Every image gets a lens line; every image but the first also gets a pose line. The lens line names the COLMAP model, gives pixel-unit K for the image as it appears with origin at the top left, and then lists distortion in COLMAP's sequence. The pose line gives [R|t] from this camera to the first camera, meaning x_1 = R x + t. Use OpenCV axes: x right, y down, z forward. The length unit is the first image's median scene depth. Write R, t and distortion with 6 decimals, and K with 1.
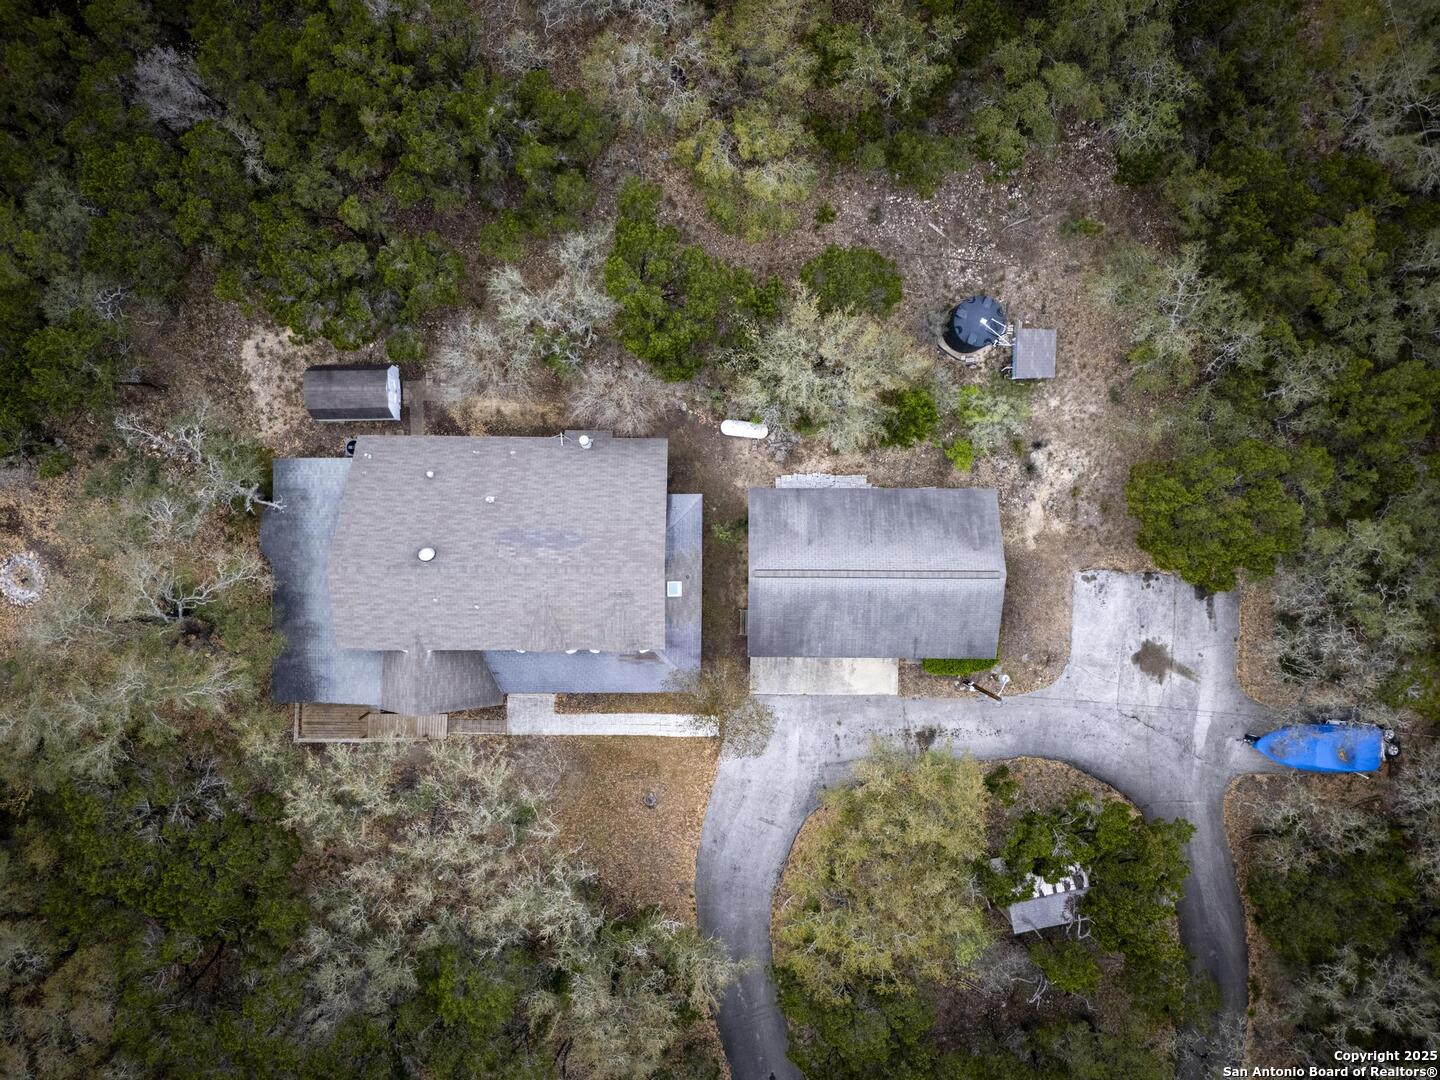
lens RADIAL K [[1054.5, 0, 720.0], [0, 1054.5, 540.0], [0, 0, 1]] dist [0.065917, -0.047702]
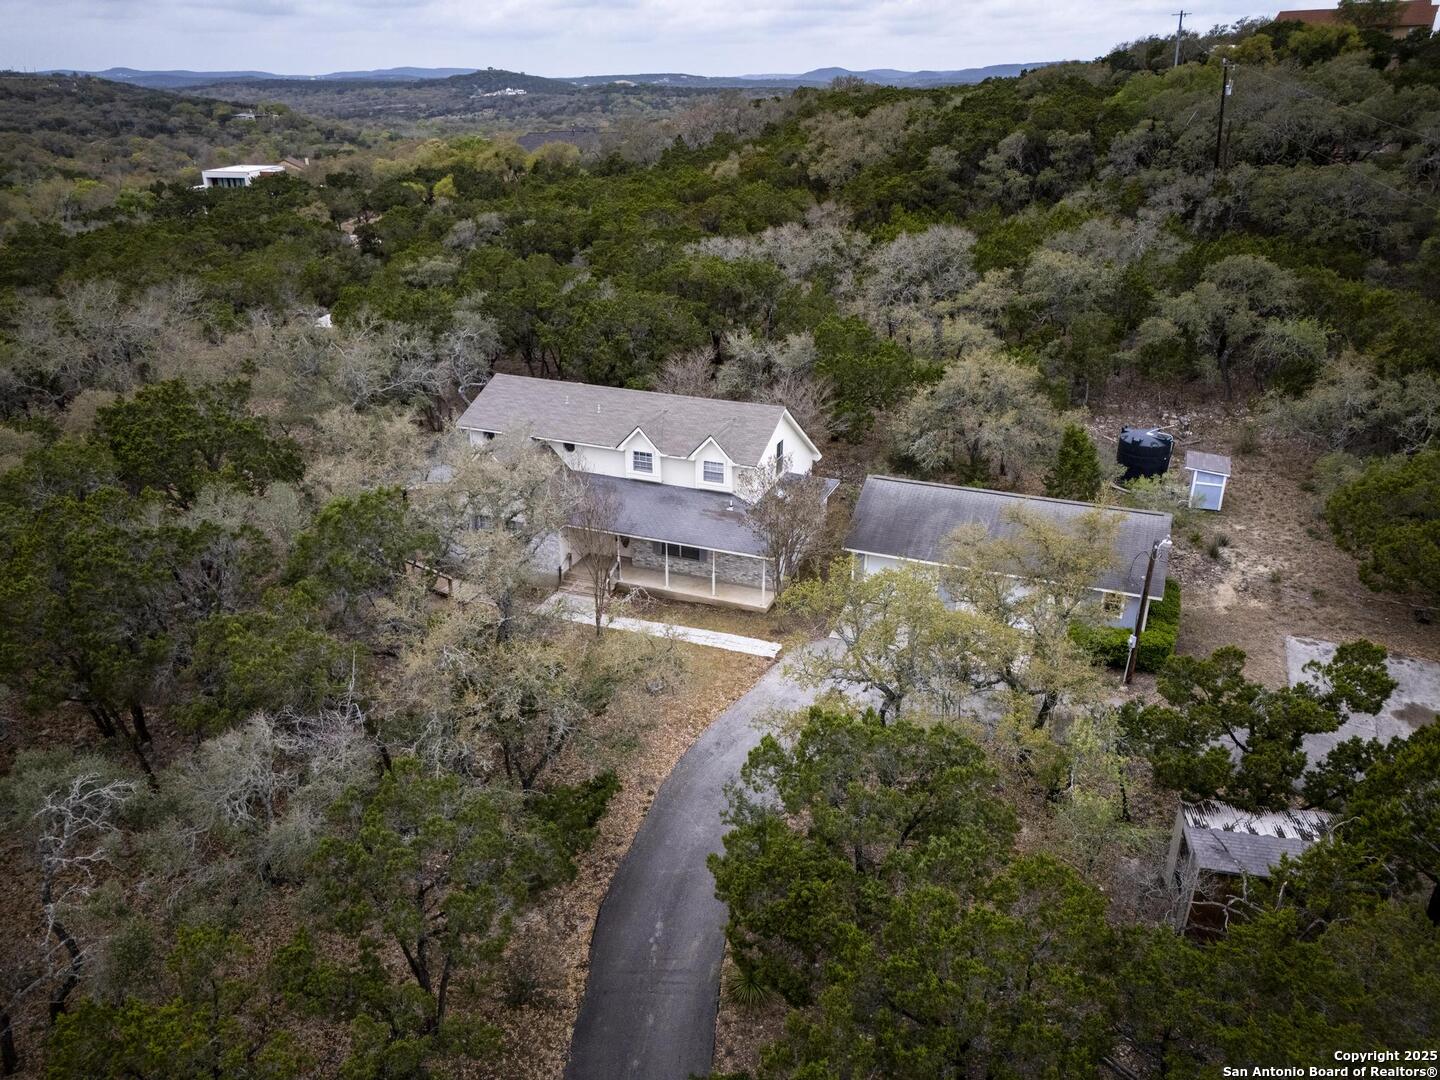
lens RADIAL K [[1054.5, 0, 720.0], [0, 1054.5, 540.0], [0, 0, 1]] dist [0.065917, -0.047702]
pose [[0.930533, 0.145992, -0.335849, 0.204079], [-0.366207, 0.372292, -0.852814, 0.817675], [0.000530, 0.916562, 0.399893, 0.628091]]
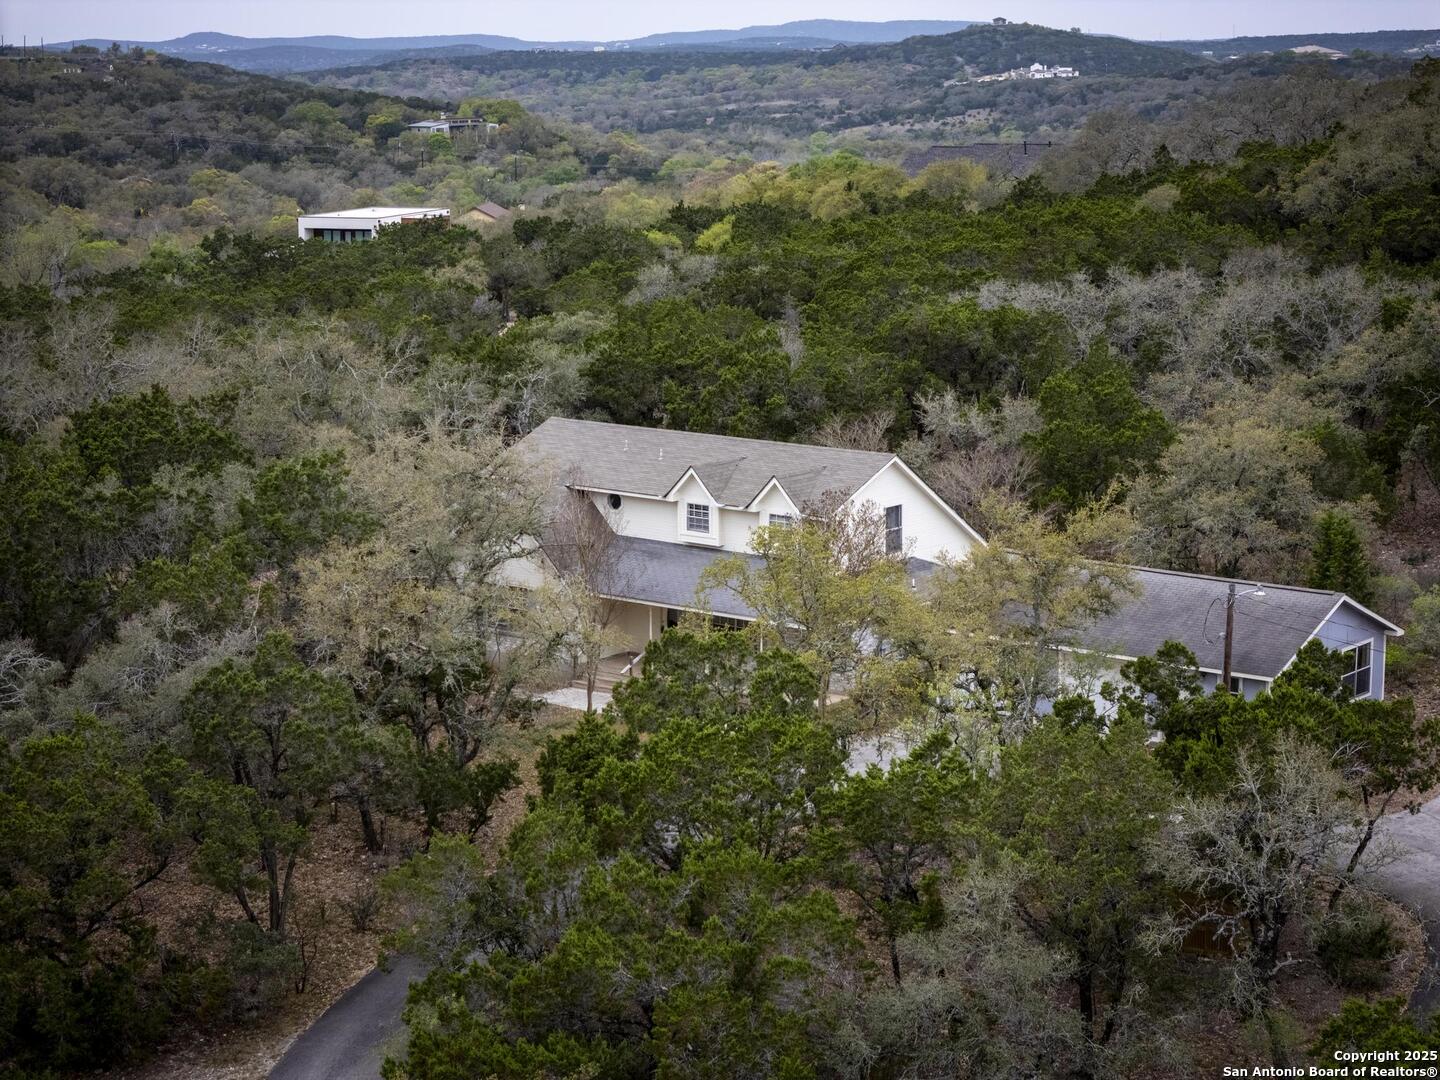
lens RADIAL K [[2879.4, 0, 756.6], [0, 2879.4, 541.5], [0, 0, 1]] dist [-0.170661, 0.403343]
pose [[0.790490, 0.103630, -0.603644, 0.919665], [-0.612461, 0.140394, -0.777934, 1.410256], [0.004131, 0.984658, 0.174449, 0.624938]]
